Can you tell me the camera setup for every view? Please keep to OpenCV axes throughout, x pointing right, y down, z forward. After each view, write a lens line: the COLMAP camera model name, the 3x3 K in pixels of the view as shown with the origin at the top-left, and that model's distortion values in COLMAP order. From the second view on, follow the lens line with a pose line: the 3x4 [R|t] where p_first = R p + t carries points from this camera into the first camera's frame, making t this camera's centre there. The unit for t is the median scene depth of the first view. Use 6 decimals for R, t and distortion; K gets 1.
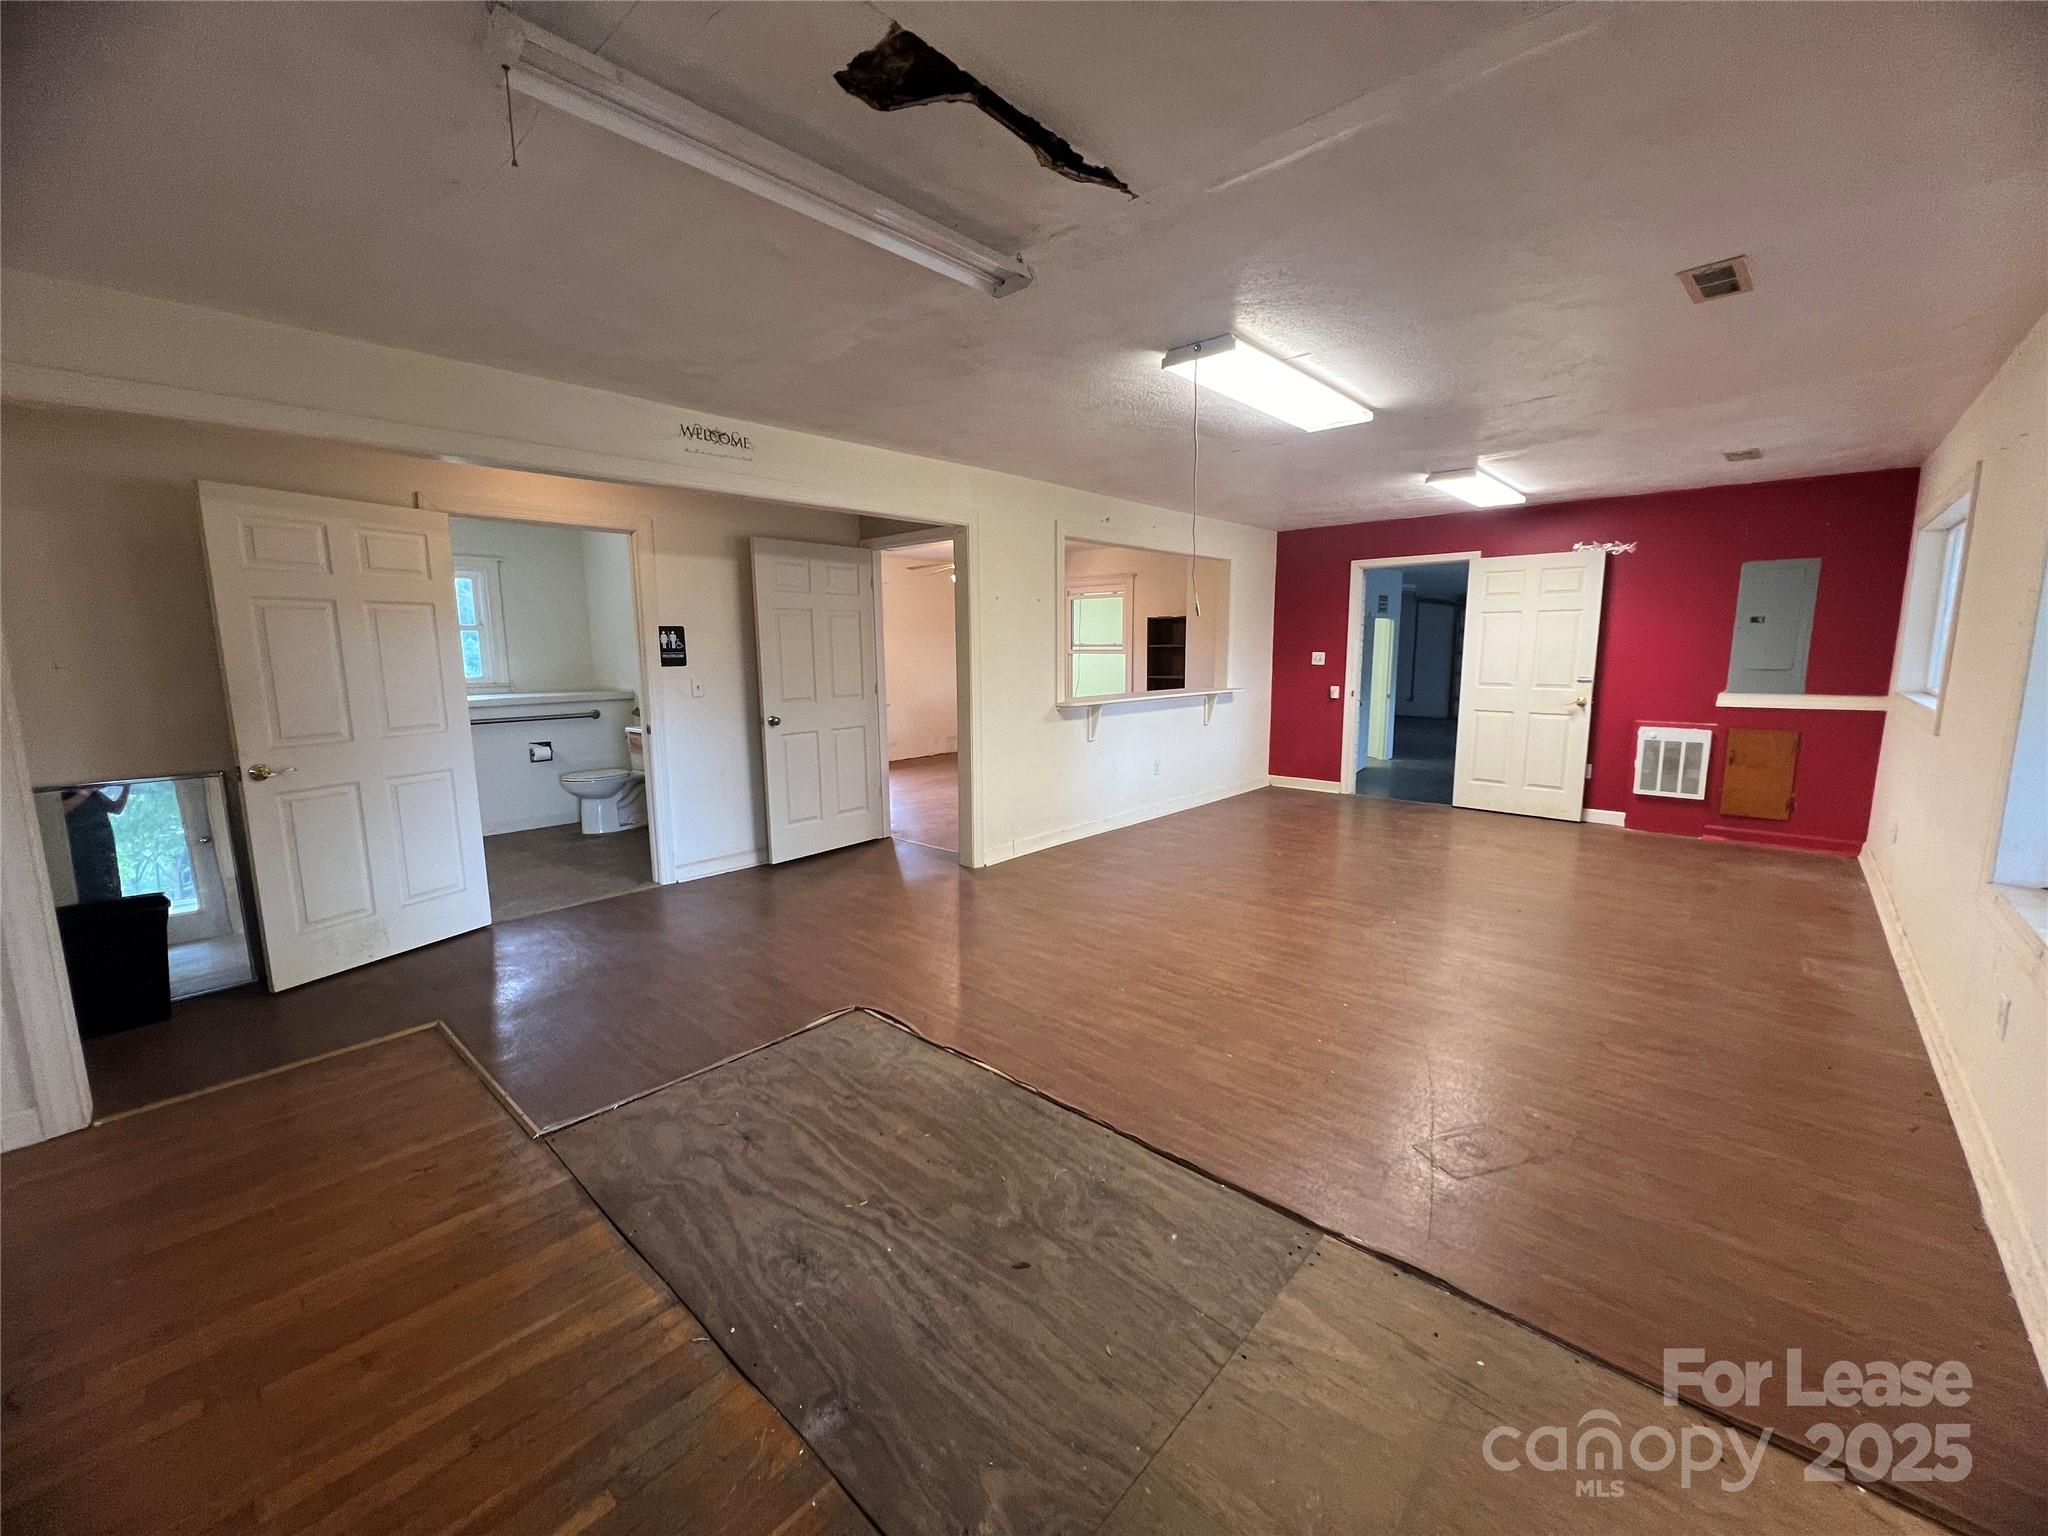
lens RADIAL K [[816.1, 0, 1028.5], [0, 816.1, 763.2], [0, 0, 1]] dist [-0.001404, 0.000516]
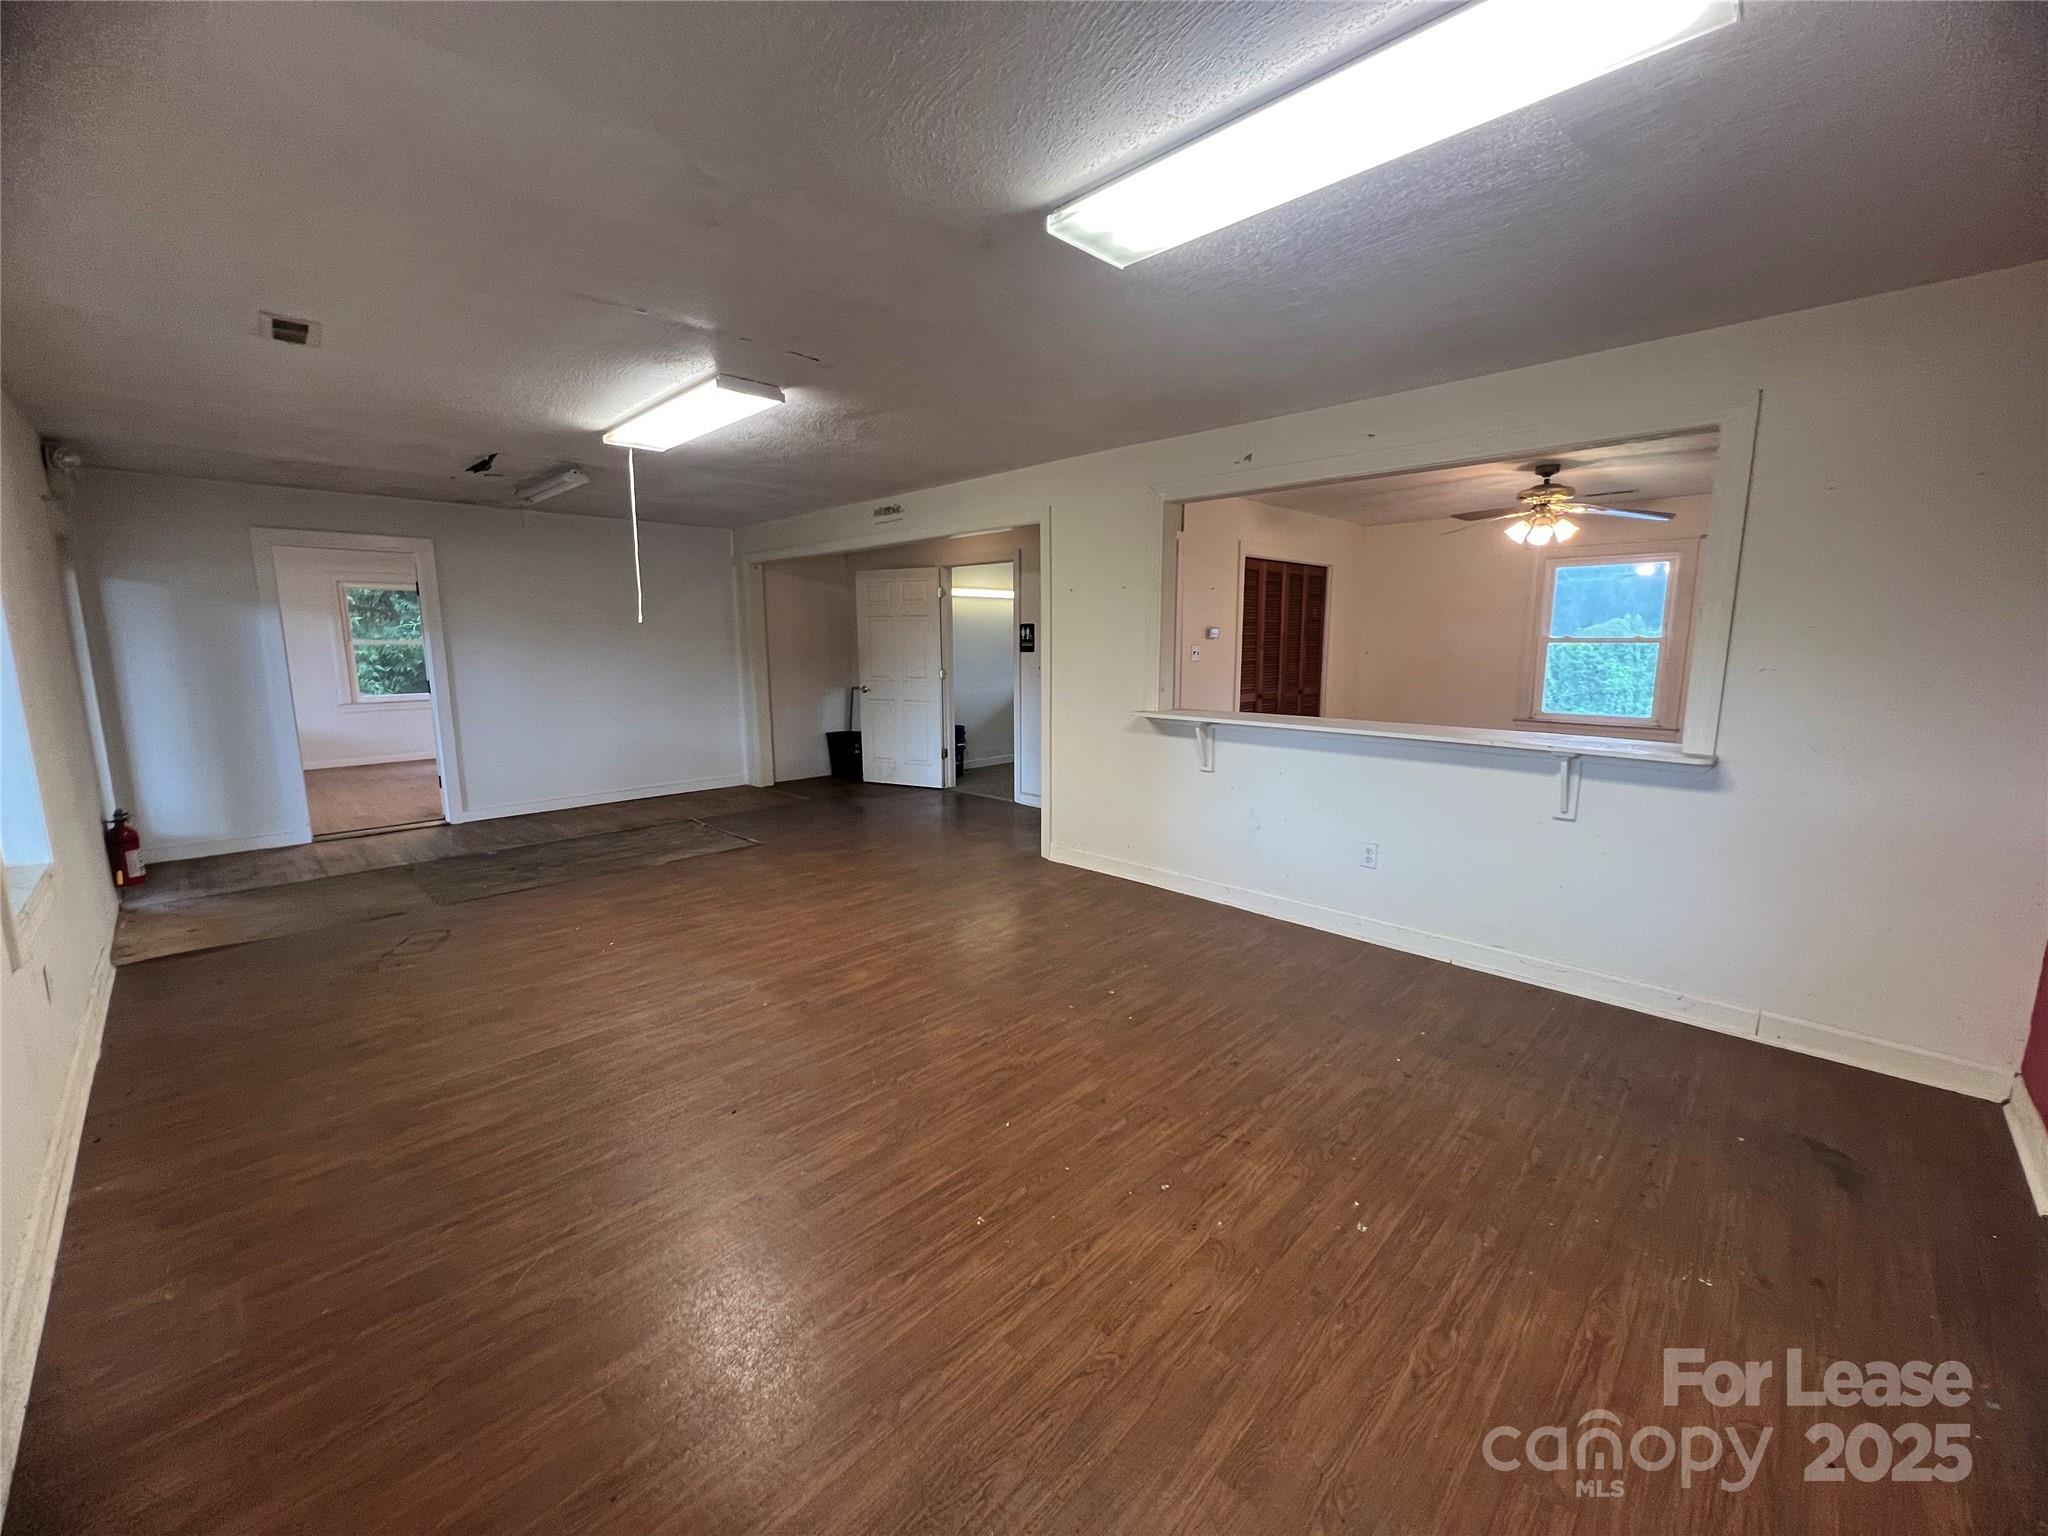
lens RADIAL K [[816.1, 0, 1012.3], [0, 816.1, 763.1], [0, 0, 1]] dist [-0.001404, 0.000516]
pose [[-0.044031, 0.160107, -0.986117, 0.978151], [-0.140011, 0.976344, 0.164772, -0.158588], [0.989170, 0.145322, -0.020573, 1.020546]]
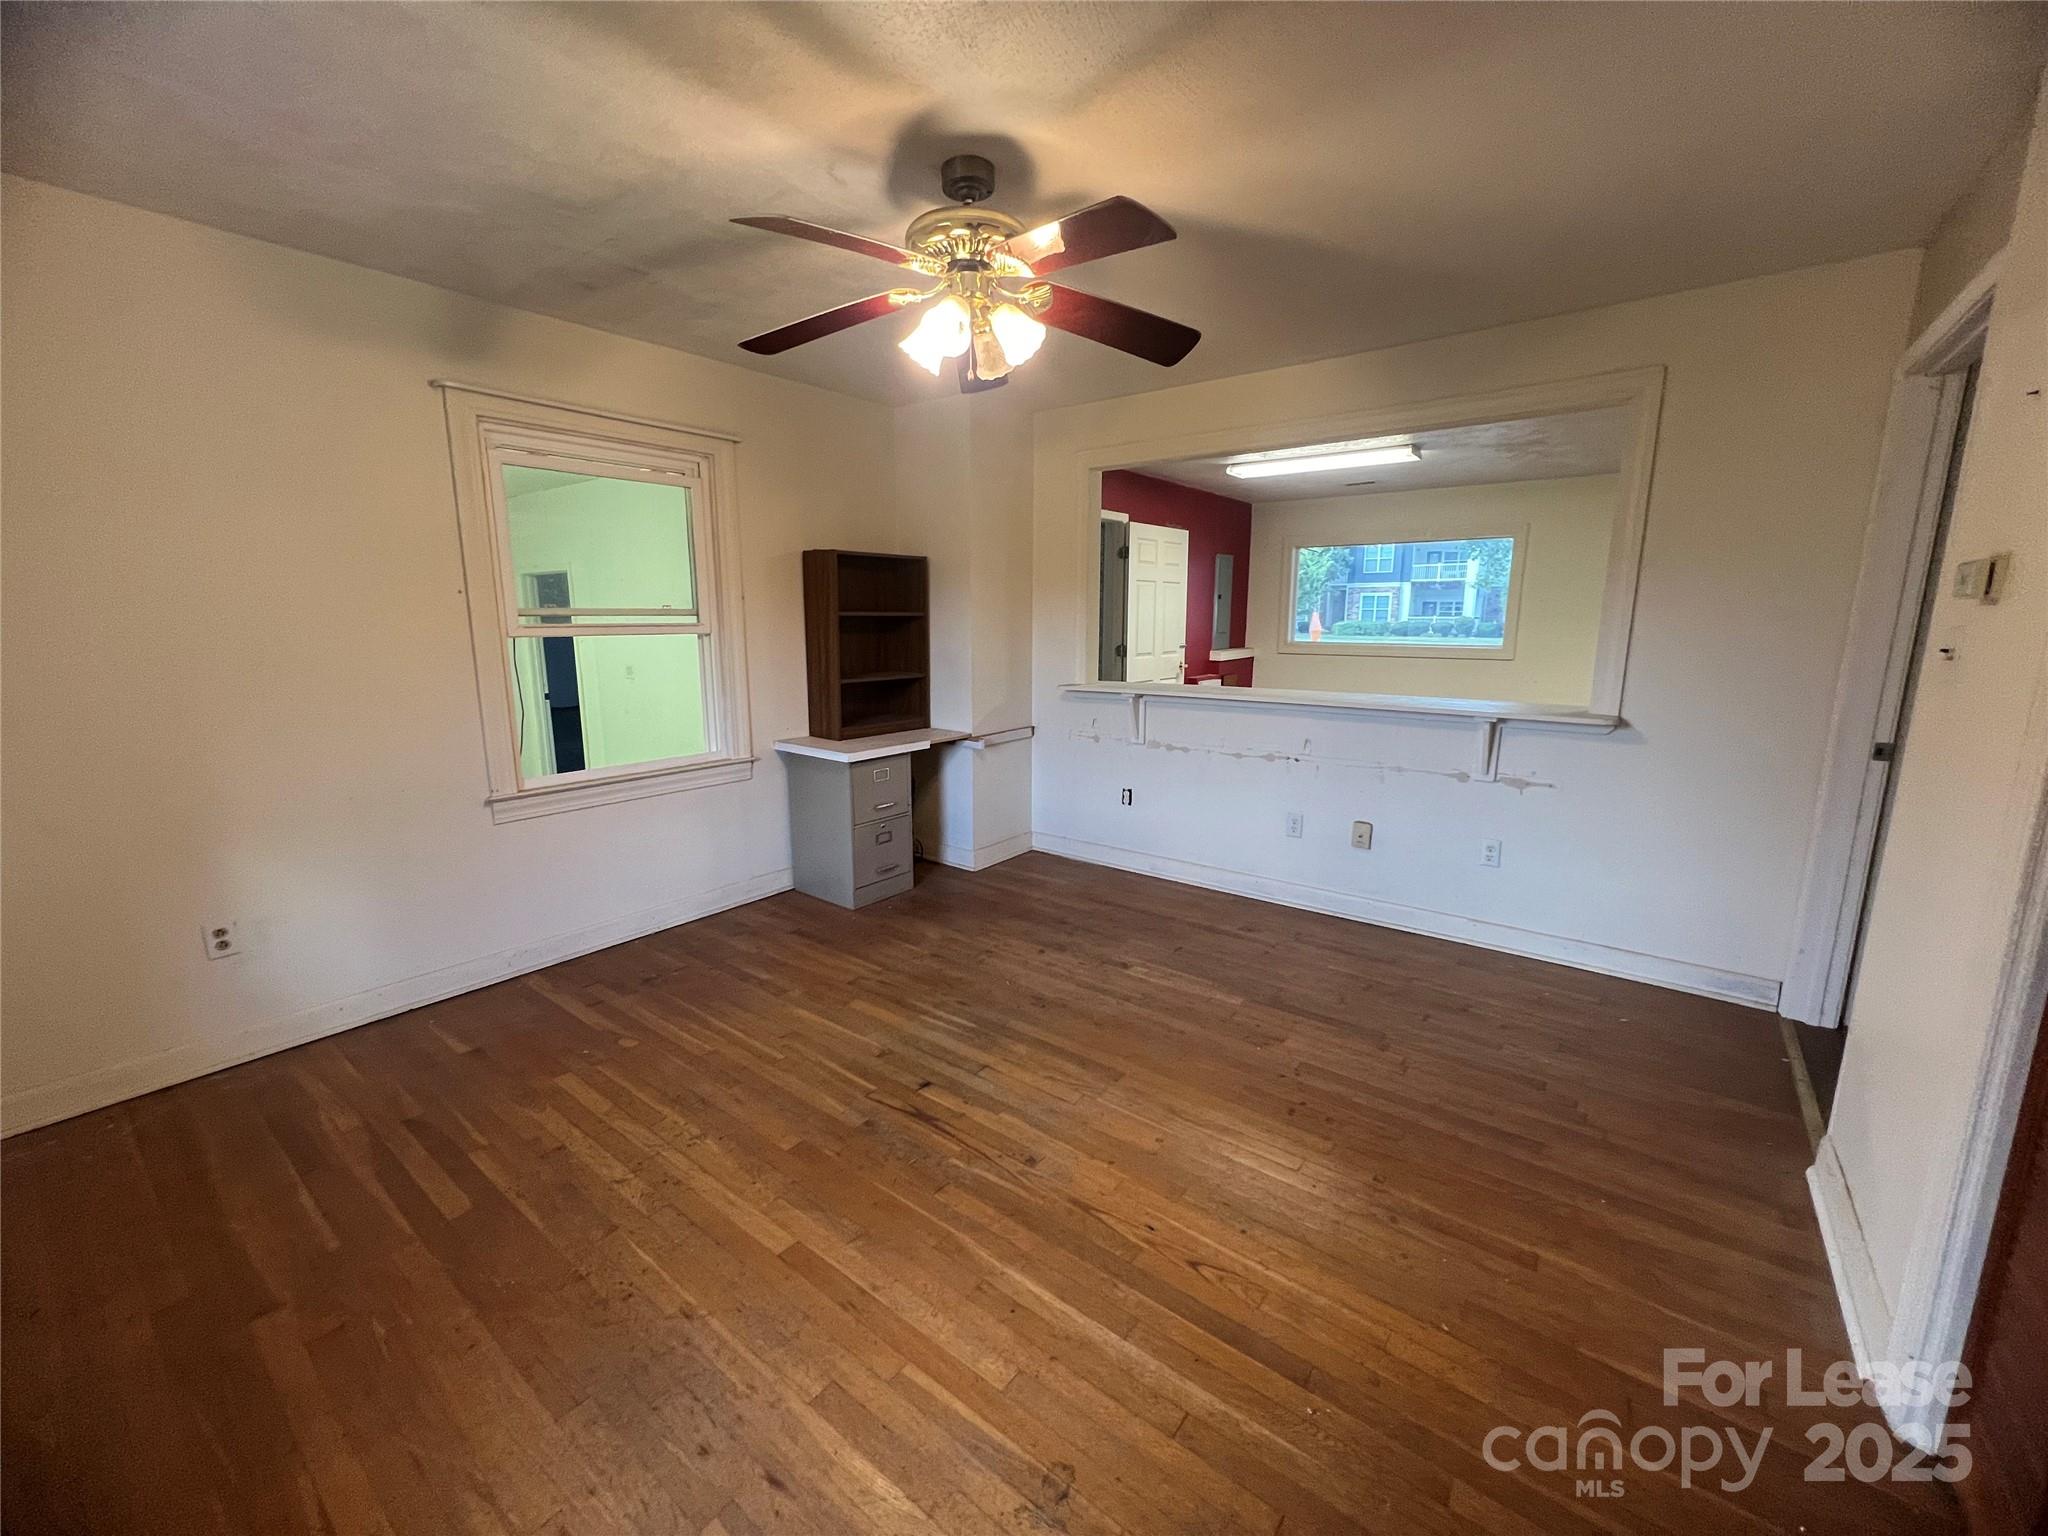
lens RADIAL K [[816.1, 0, 1019.5], [0, 816.1, 767.3], [0, 0, 1]] dist [-0.001404, 0.000516]
pose [[-0.079505, -0.177857, 0.980839, -0.560439], [0.142247, 0.971860, 0.187759, -0.231078], [-0.986633, 0.154449, -0.051968, 1.648333]]
